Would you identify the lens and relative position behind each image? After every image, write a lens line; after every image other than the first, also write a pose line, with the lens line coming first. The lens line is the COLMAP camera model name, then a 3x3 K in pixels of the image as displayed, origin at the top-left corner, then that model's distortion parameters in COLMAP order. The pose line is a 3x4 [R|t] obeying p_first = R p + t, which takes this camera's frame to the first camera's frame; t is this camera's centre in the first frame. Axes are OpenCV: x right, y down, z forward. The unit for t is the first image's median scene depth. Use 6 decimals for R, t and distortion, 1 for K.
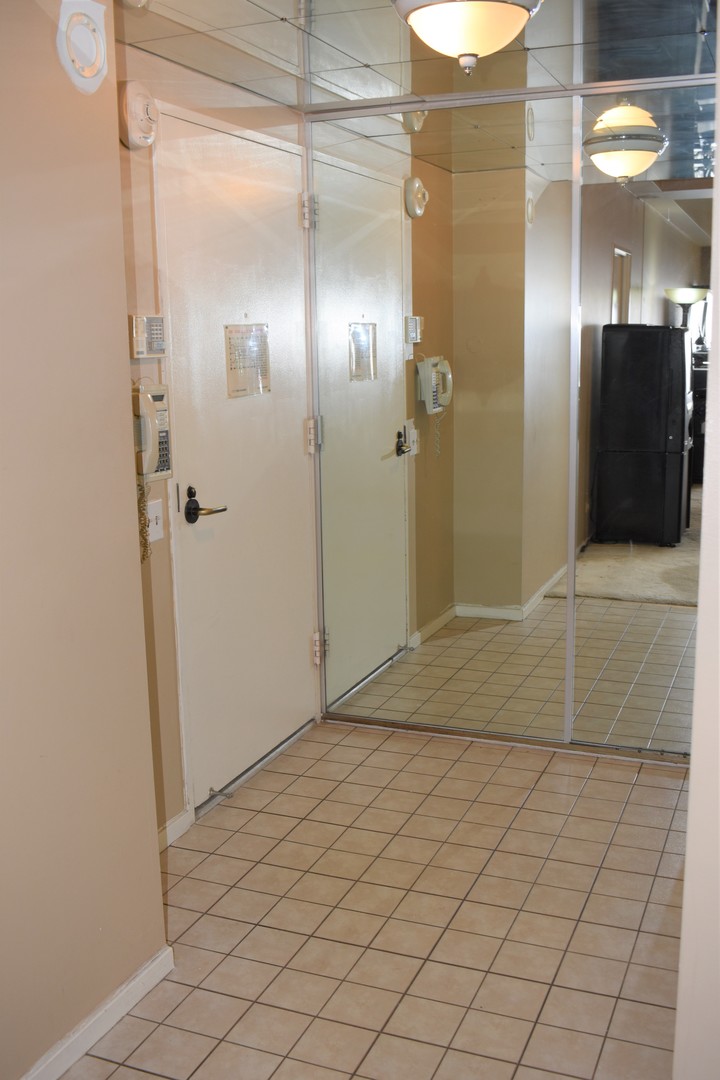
lens RADIAL K [[1102.7, 0, 360.0], [0, 1102.7, 540.0], [0, 0, 1]] dist [-0.139995, -0.009992]
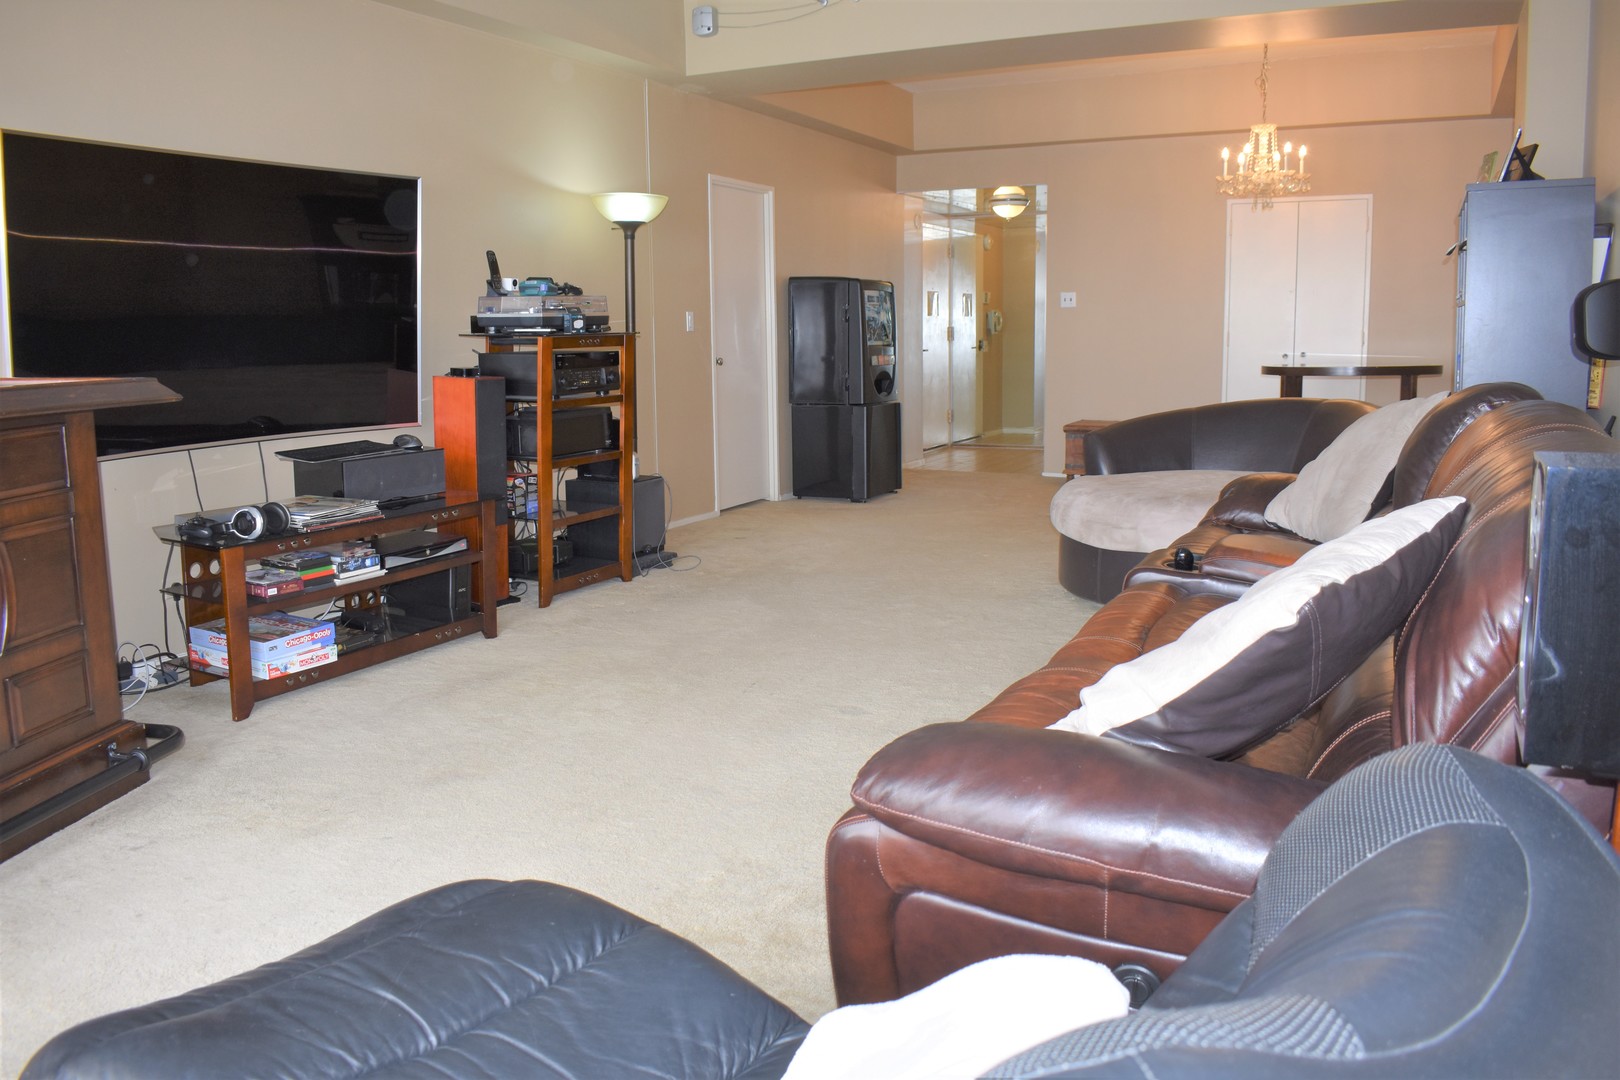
lens RADIAL K [[1262.1, 0, 807.3], [0, 1262.1, 545.1], [0, 0, 1]] dist [-0.087860, 0.000866]
pose [[0.998037, 0.008632, -0.062029, -0.159483], [-0.010043, 0.999697, -0.022467, 0.397462], [0.061817, 0.023045, 0.997821, -1.674904]]
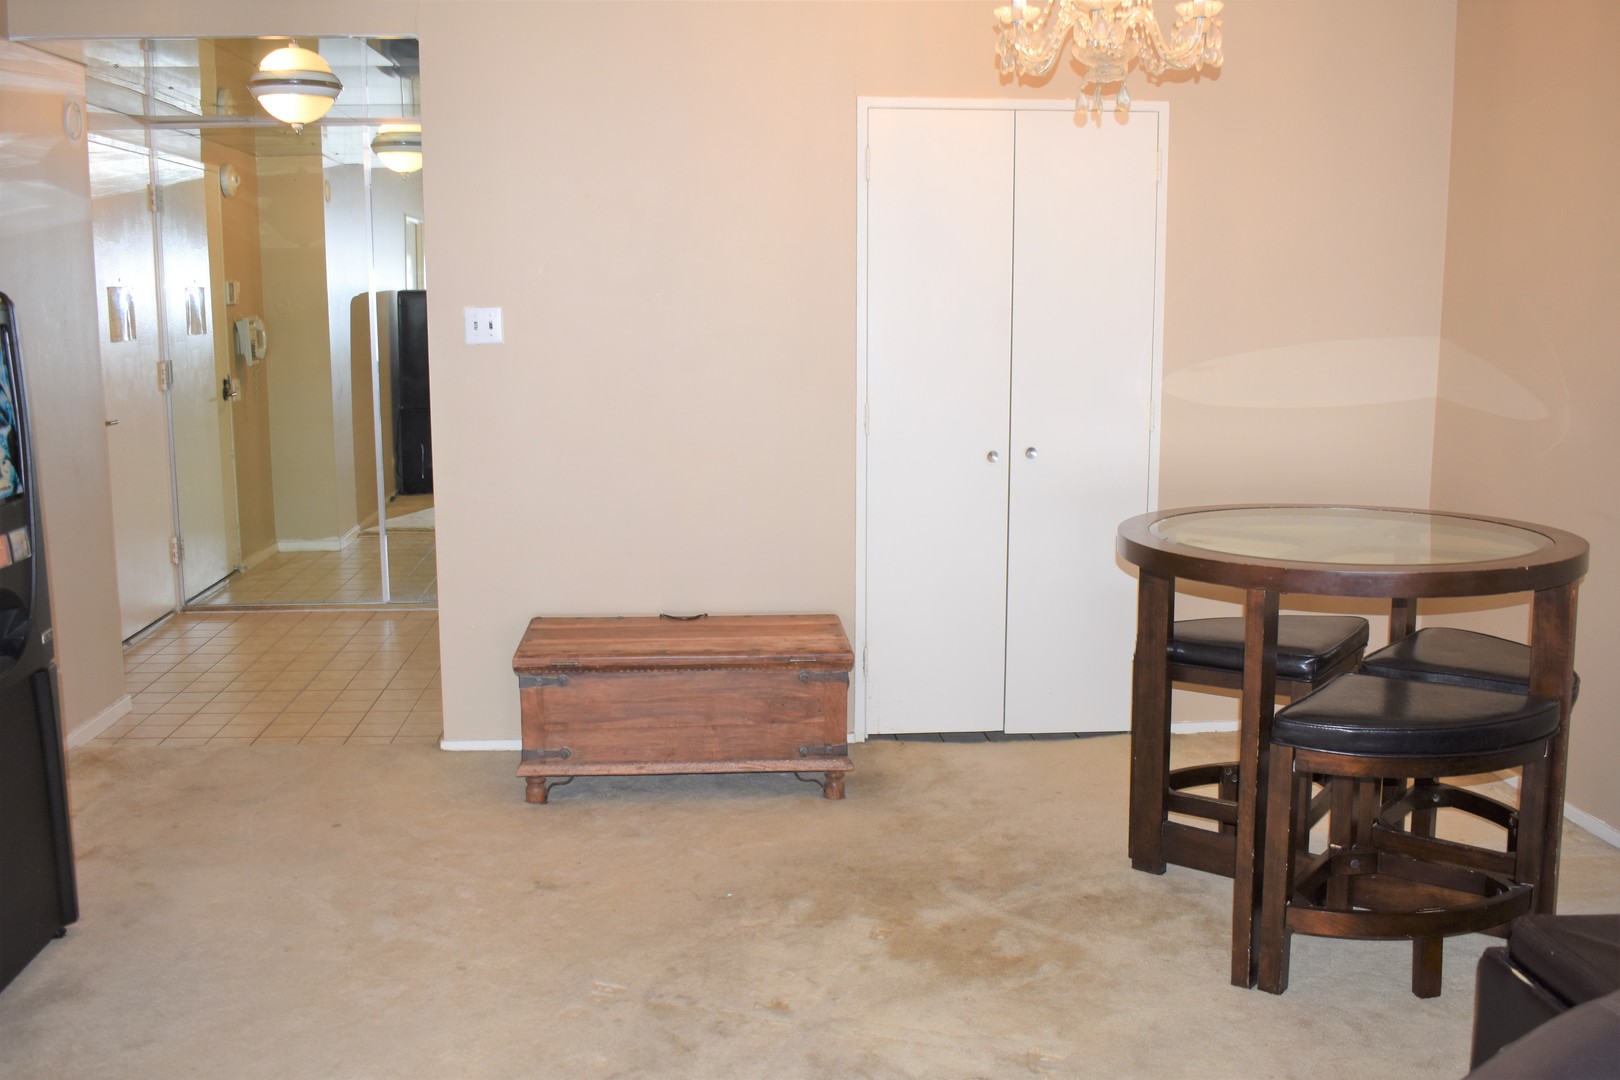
lens RADIAL K [[1505.4, 0, 810.0], [0, 1505.4, 540.0], [0, 0, 1]] dist [-0.074524, 0.005949]
pose [[0.890273, -0.062136, 0.451169, -0.131212], [0.077086, 0.996914, -0.014815, 0.140070], [-0.448856, 0.047968, 0.892316, -0.671707]]
